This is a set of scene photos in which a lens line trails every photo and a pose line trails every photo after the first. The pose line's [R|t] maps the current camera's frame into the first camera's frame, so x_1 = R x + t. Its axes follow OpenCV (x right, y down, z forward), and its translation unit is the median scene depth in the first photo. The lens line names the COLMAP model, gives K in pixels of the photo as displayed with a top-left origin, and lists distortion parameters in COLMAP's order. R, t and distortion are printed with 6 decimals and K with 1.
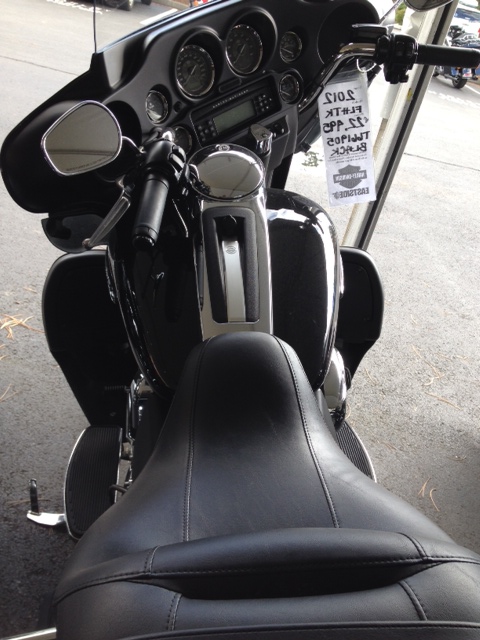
lens RADIAL K [[636.4, 0, 240.0], [0, 636.4, 320.0], [0, 0, 1]] dist [0.049541, -0.031572]
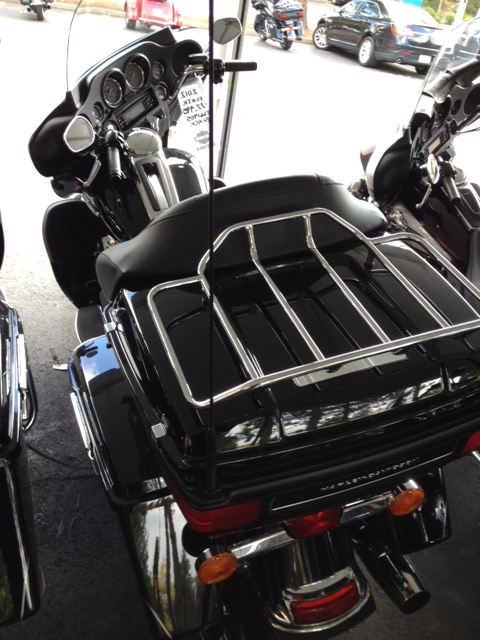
lens RADIAL K [[636.4, 0, 240.0], [0, 636.4, 320.0], [0, 0, 1]] dist [0.049541, -0.031572]
pose [[0.965791, -0.193896, 0.172200, -0.153188], [0.187633, 0.980857, 0.052086, 0.230567], [-0.179003, -0.017993, 0.983684, -0.885226]]
